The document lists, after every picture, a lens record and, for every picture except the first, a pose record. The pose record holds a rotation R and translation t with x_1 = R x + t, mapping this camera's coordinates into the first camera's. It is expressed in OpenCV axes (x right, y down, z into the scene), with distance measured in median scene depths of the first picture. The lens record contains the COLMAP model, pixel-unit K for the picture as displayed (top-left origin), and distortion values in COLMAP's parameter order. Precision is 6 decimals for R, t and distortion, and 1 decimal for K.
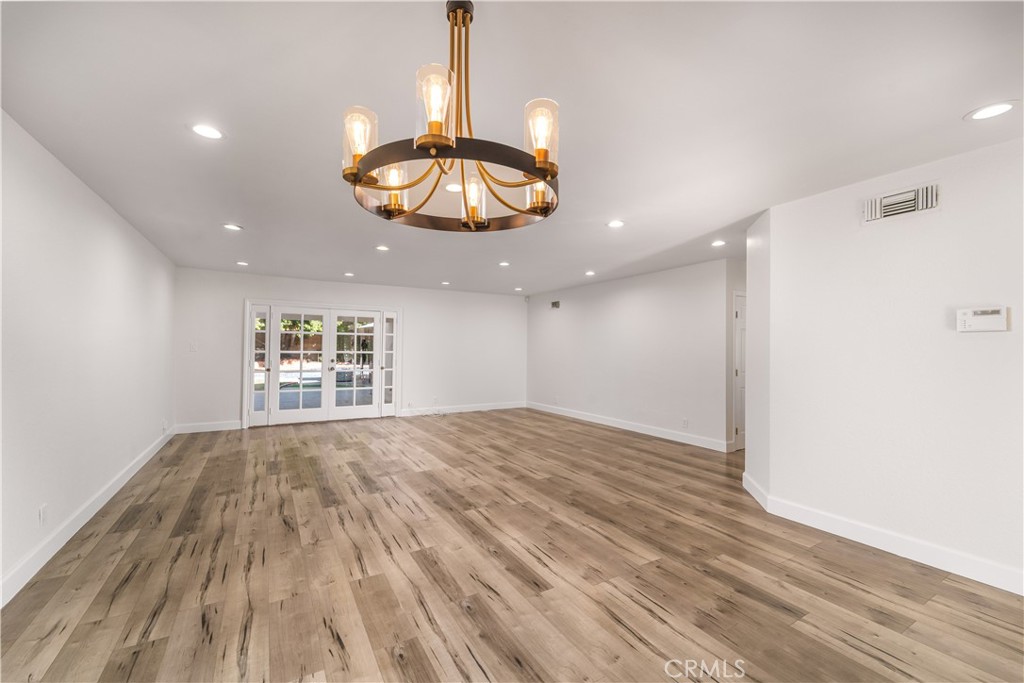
lens RADIAL K [[417.8, 0, 510.3], [0, 417.8, 337.5], [0, 0, 1]] dist [0.002247, -0.001672]
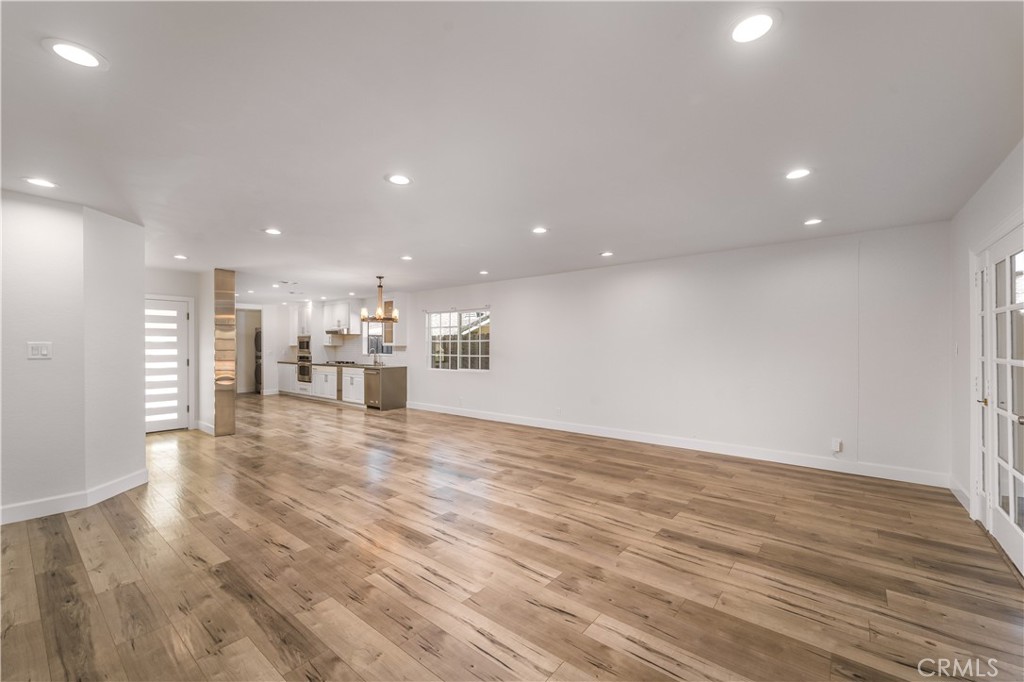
lens RADIAL K [[417.8, 0, 511.4], [0, 417.8, 342.8], [0, 0, 1]] dist [0.002247, -0.001672]
pose [[-0.940109, -0.011343, -0.340686, 0.041483], [0.002386, 0.999203, -0.039851, 0.057933], [0.340866, -0.038277, -0.939332, 2.114814]]
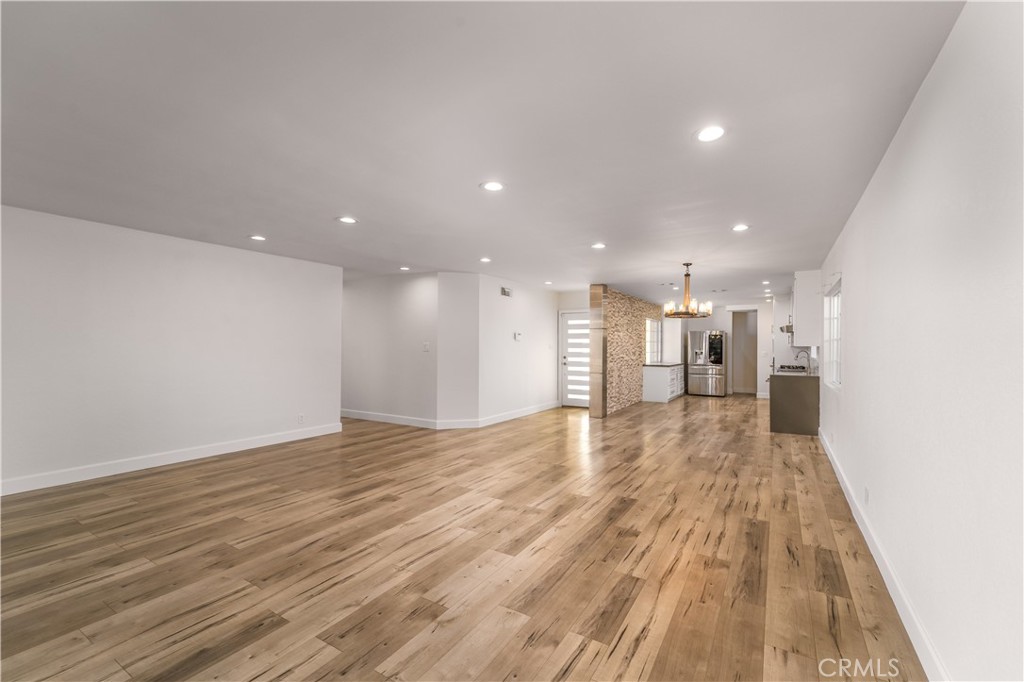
lens RADIAL K [[417.8, 0, 530.8], [0, 417.8, 342.6], [0, 0, 1]] dist [0.002247, -0.001672]
pose [[-0.484026, -0.002213, 0.875051, -1.045533], [-0.033287, 0.999320, -0.015885, 0.031757], [-0.874420, -0.036817, -0.483771, 1.488025]]
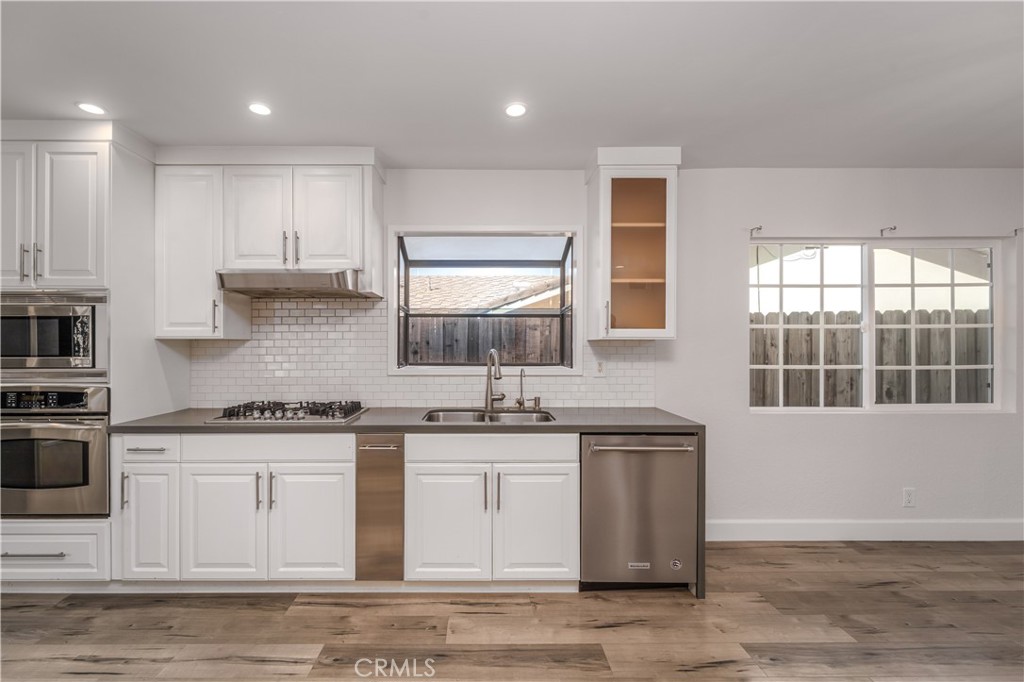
lens RADIAL K [[417.8, 0, 455.8], [0, 417.8, 344.5], [0, 0, 1]] dist [0.002247, -0.001672]
pose [[-0.508778, -0.010020, -0.860839, 0.575794], [0.022595, 0.999432, -0.024988, -0.001442], [0.860601, -0.032164, -0.508263, -0.147361]]
